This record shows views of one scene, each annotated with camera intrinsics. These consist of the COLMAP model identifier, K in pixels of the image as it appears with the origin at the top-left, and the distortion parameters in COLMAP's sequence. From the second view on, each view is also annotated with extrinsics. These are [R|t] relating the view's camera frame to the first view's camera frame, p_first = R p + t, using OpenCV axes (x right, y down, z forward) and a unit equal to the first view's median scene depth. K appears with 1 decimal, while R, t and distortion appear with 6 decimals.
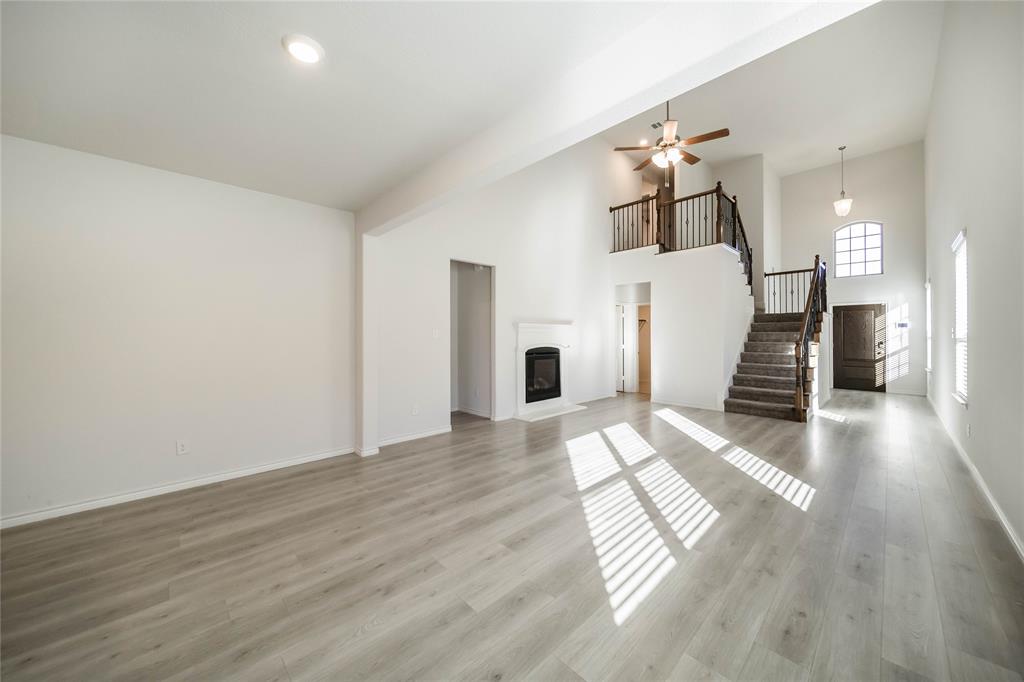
lens RADIAL K [[364.4, 0, 517.1], [0, 364.4, 336.9], [0, 0, 1]] dist [0.002803, -0.001664]
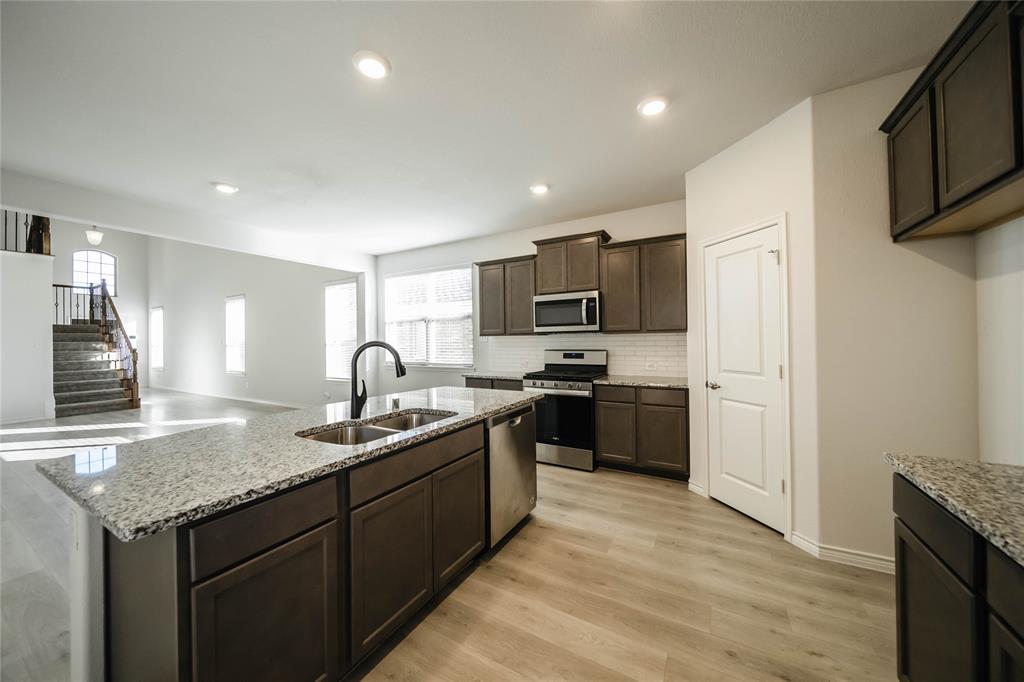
lens RADIAL K [[364.4, 0, 510.7], [0, 364.4, 337.4], [0, 0, 1]] dist [0.002803, -0.001664]
pose [[-0.275751, 0.011765, 0.961157, -0.833313], [0.018452, 0.999806, -0.006945, 0.006392], [-0.961052, 0.015820, -0.275915, 0.043406]]
